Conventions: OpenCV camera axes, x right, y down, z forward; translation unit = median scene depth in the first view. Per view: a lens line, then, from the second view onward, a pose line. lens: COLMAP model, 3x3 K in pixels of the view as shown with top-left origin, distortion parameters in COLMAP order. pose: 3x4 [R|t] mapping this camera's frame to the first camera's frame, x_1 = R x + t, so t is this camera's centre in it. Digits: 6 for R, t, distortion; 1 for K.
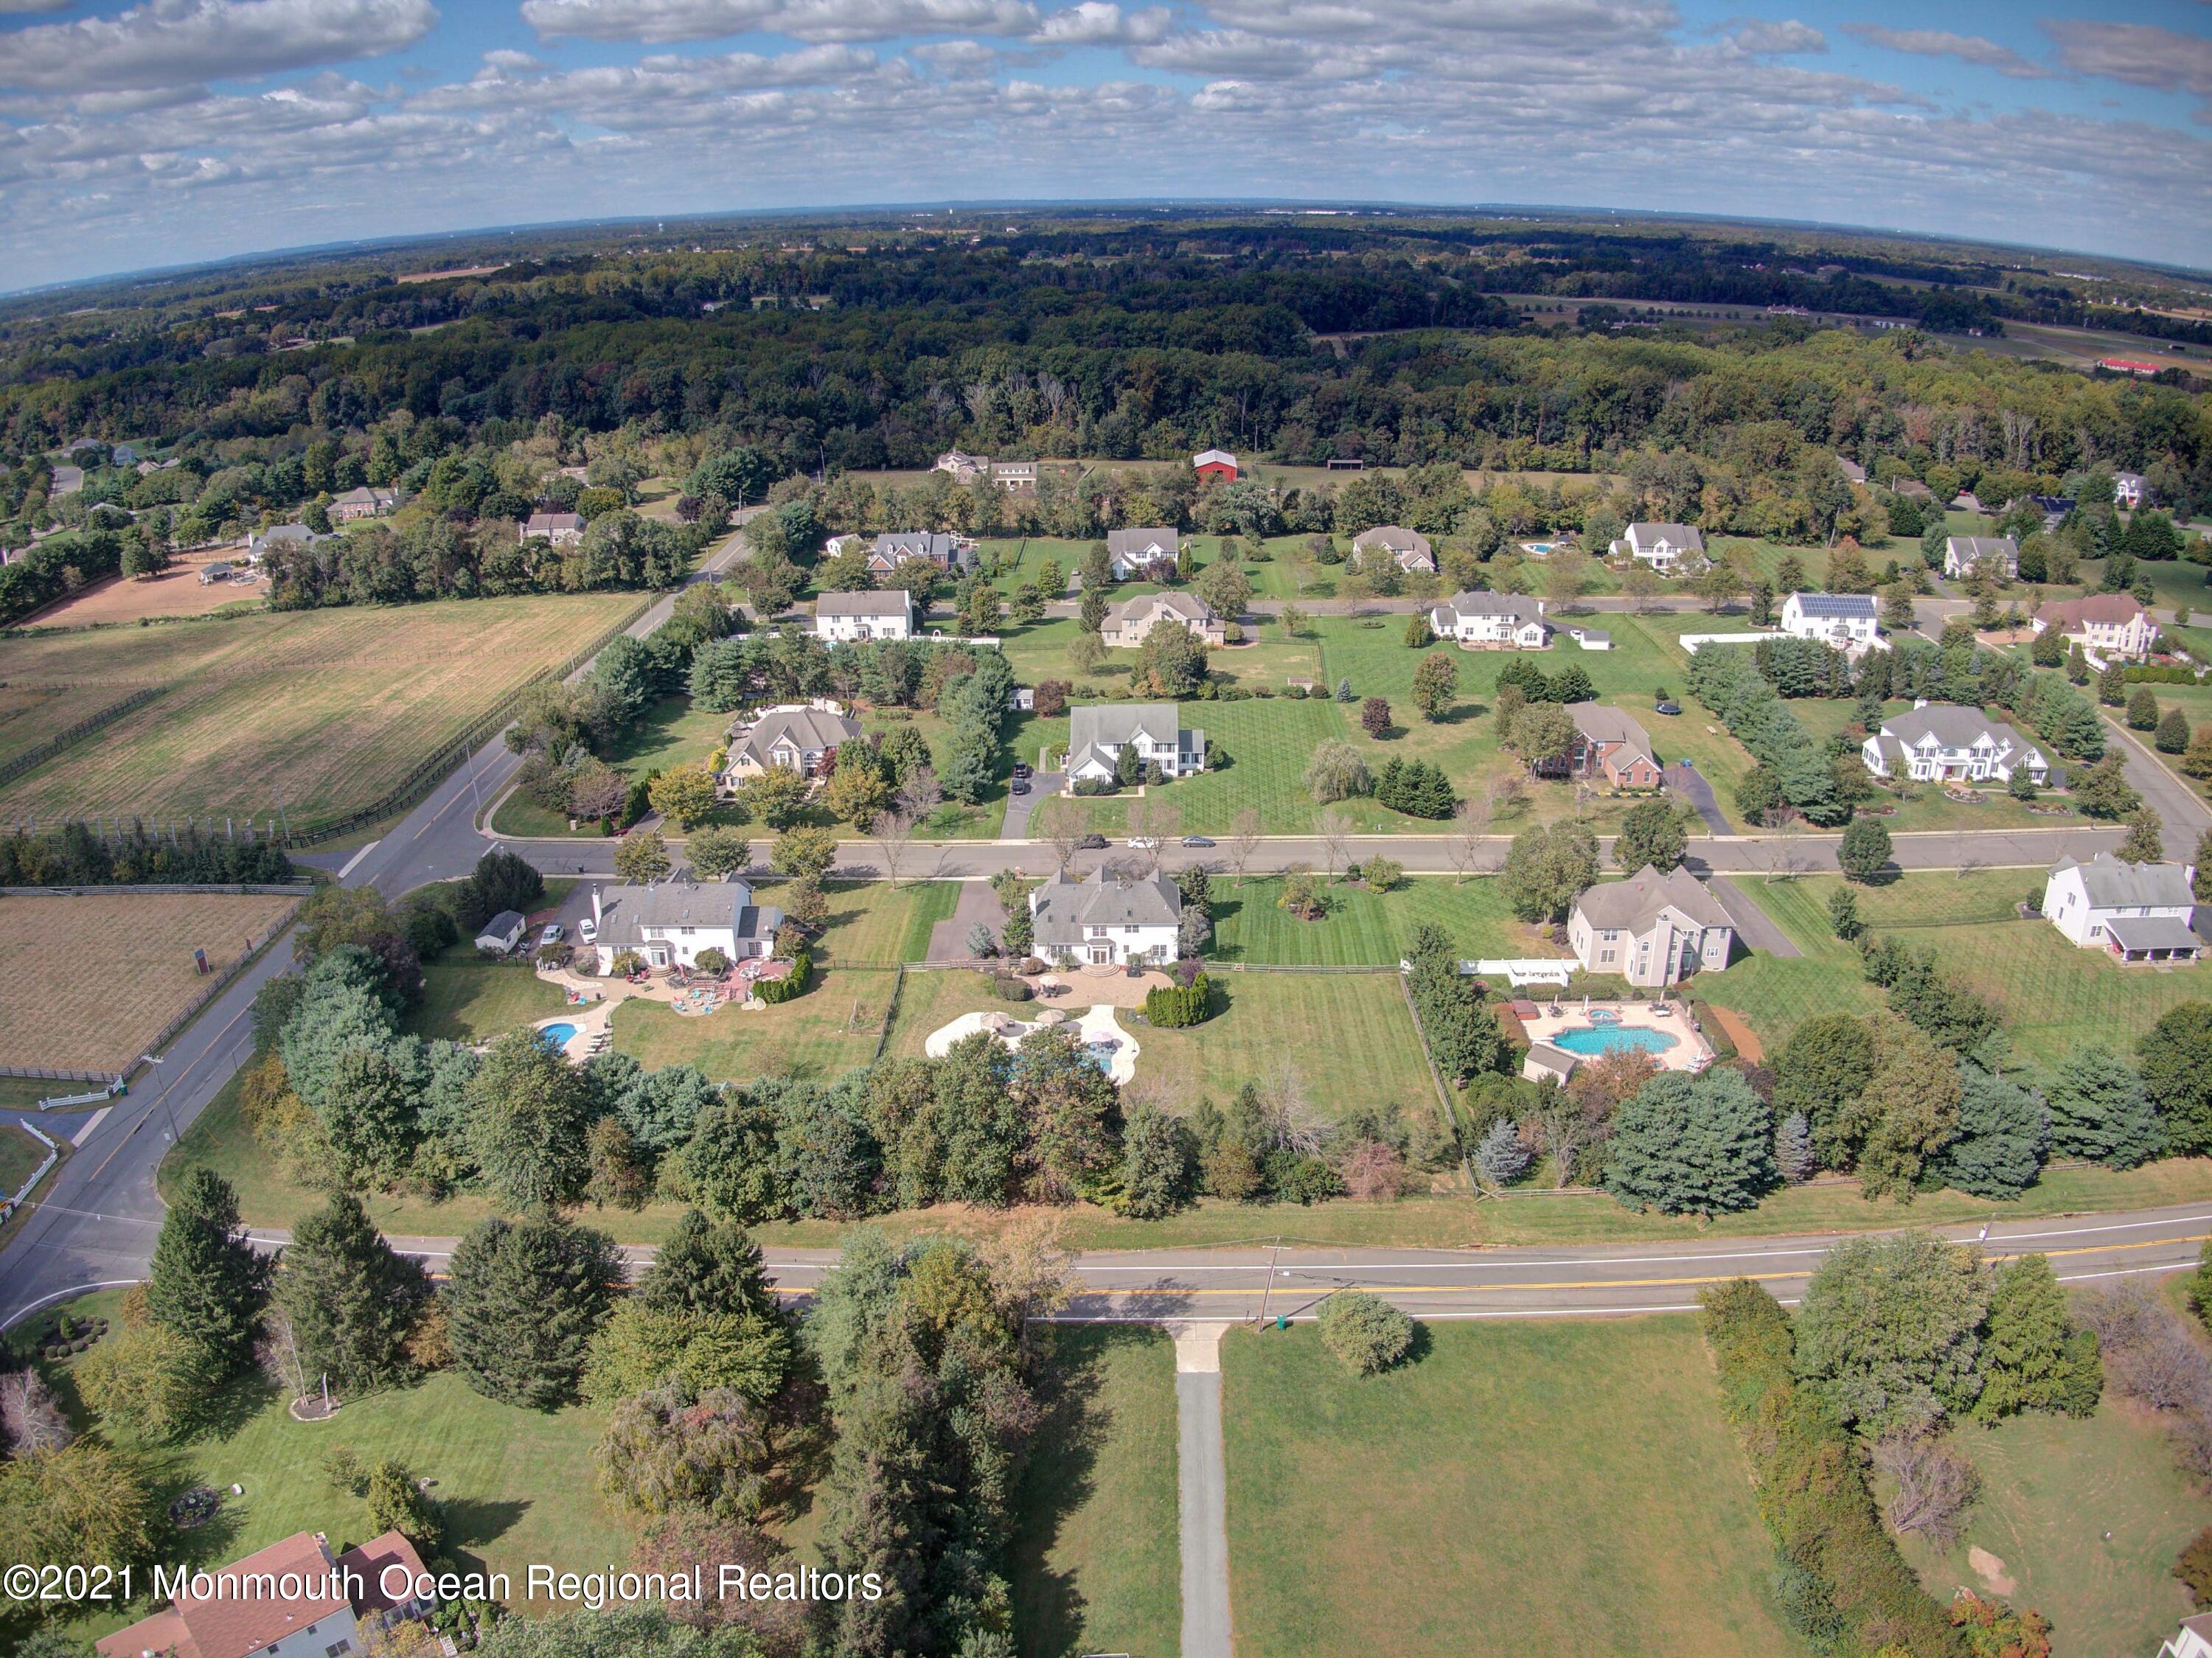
lens RADIAL K [[1575.9, 0, 1104.1], [0, 1575.9, 831.5], [0, 0, 1]] dist [-0.113537, -0.122124]
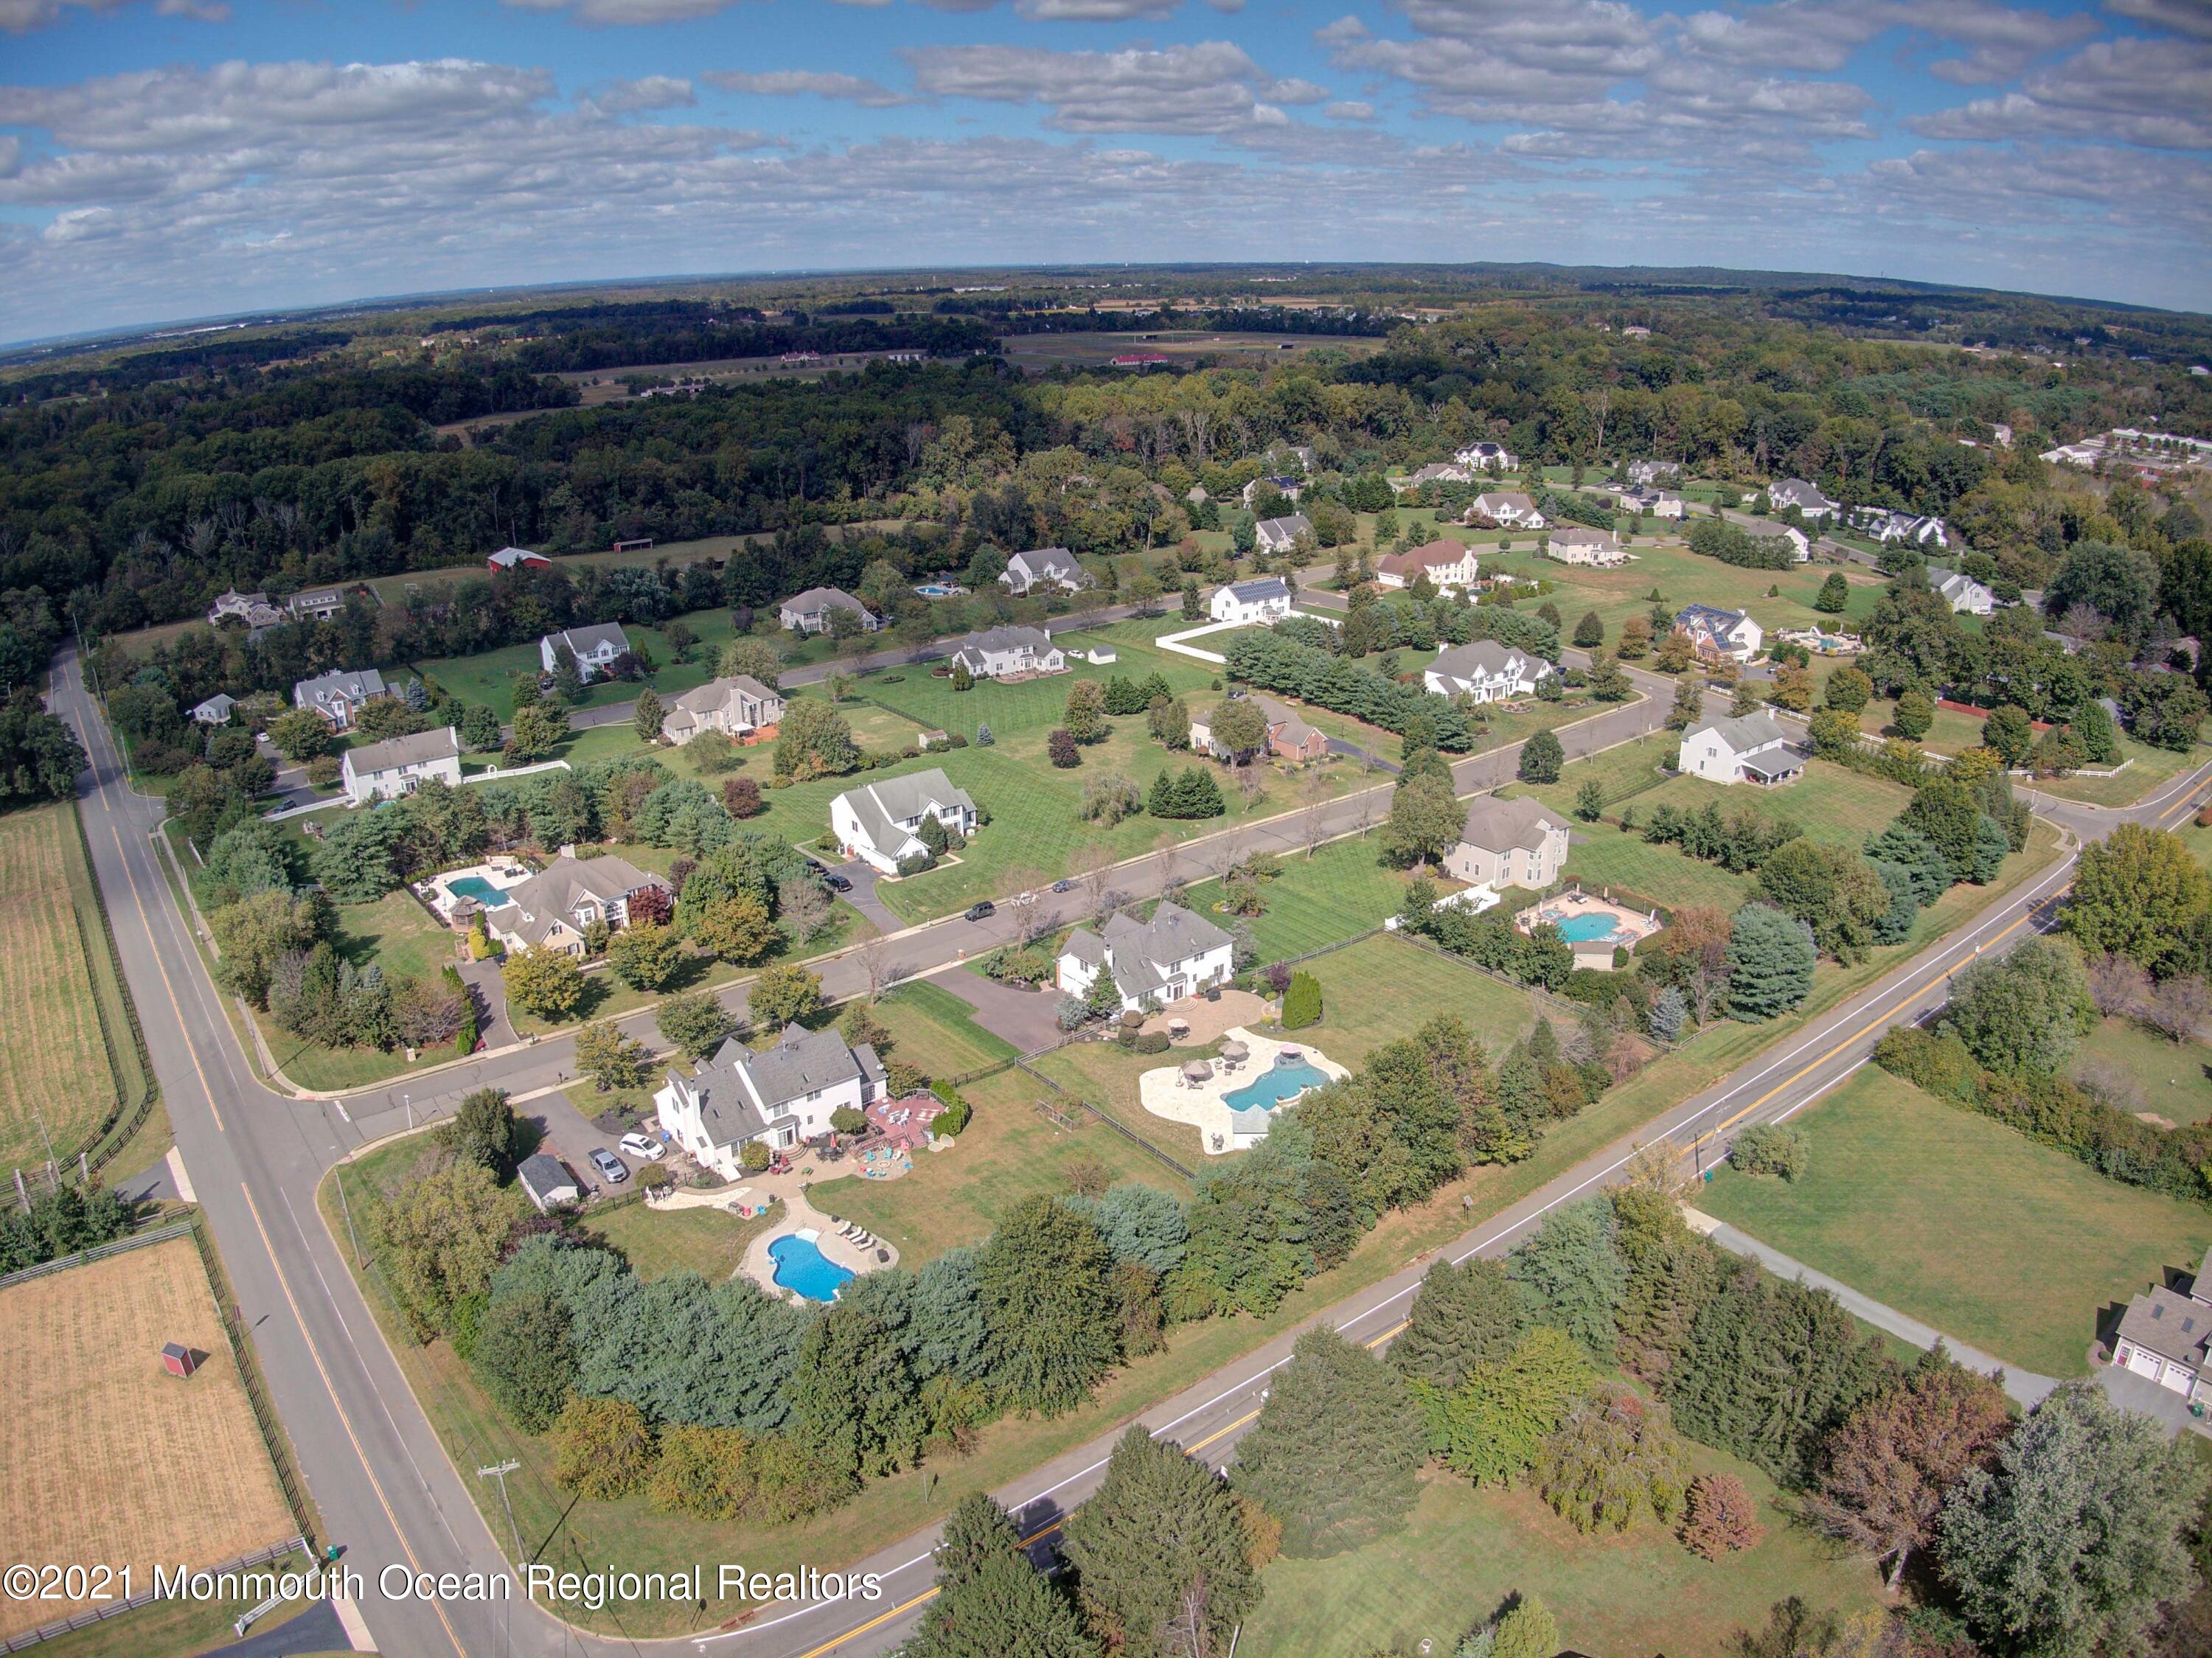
lens RADIAL K [[1570.6, 0, 1092.3], [0, 1570.6, 833.4], [0, 0, 1]] dist [-0.094882, -0.161814]
pose [[0.783809, -0.218854, 0.581159, -0.498148], [0.243646, 0.969182, 0.036371, -0.057567], [-0.571209, 0.113089, 0.812977, 0.153633]]
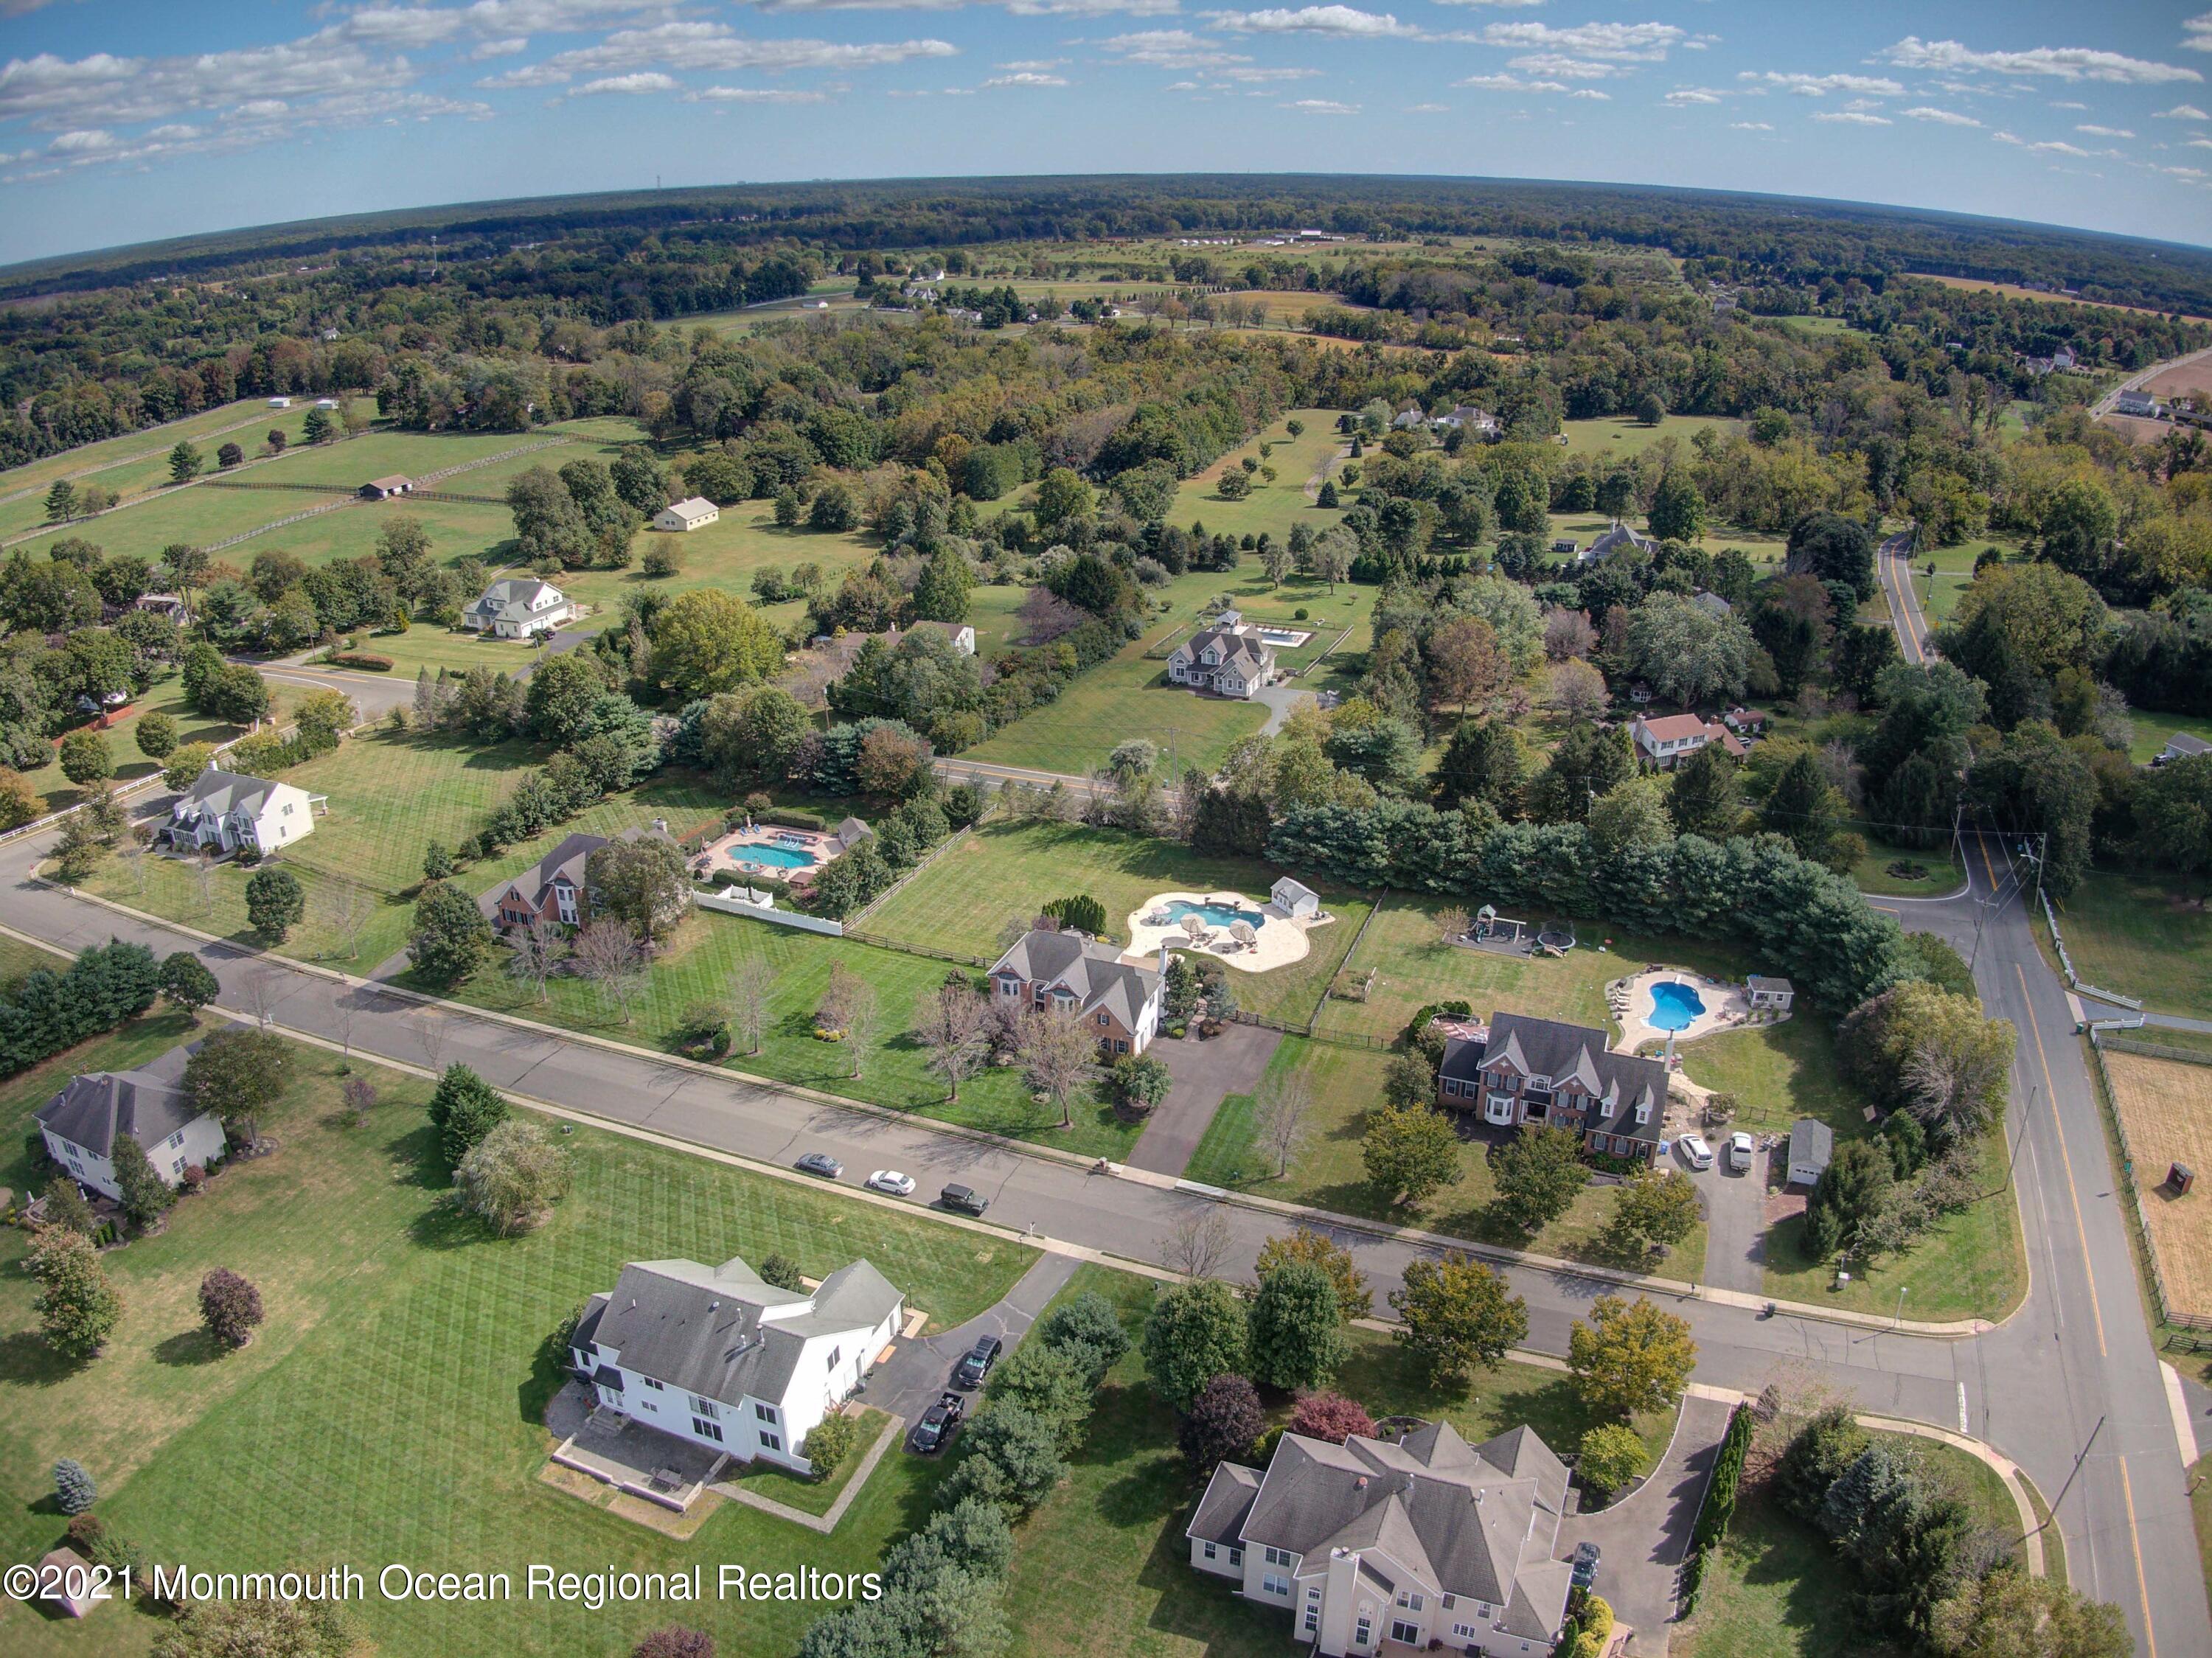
lens RADIAL K [[1580.0, 0, 1101.5], [0, 1580.0, 828.7], [0, 0, 1]] dist [-0.124816, -0.091768]
pose [[-0.930552, -0.129771, 0.342392, -0.254583], [0.153464, 0.710774, 0.686476, -0.518144], [-0.332448, 0.691347, -0.641497, 1.252169]]
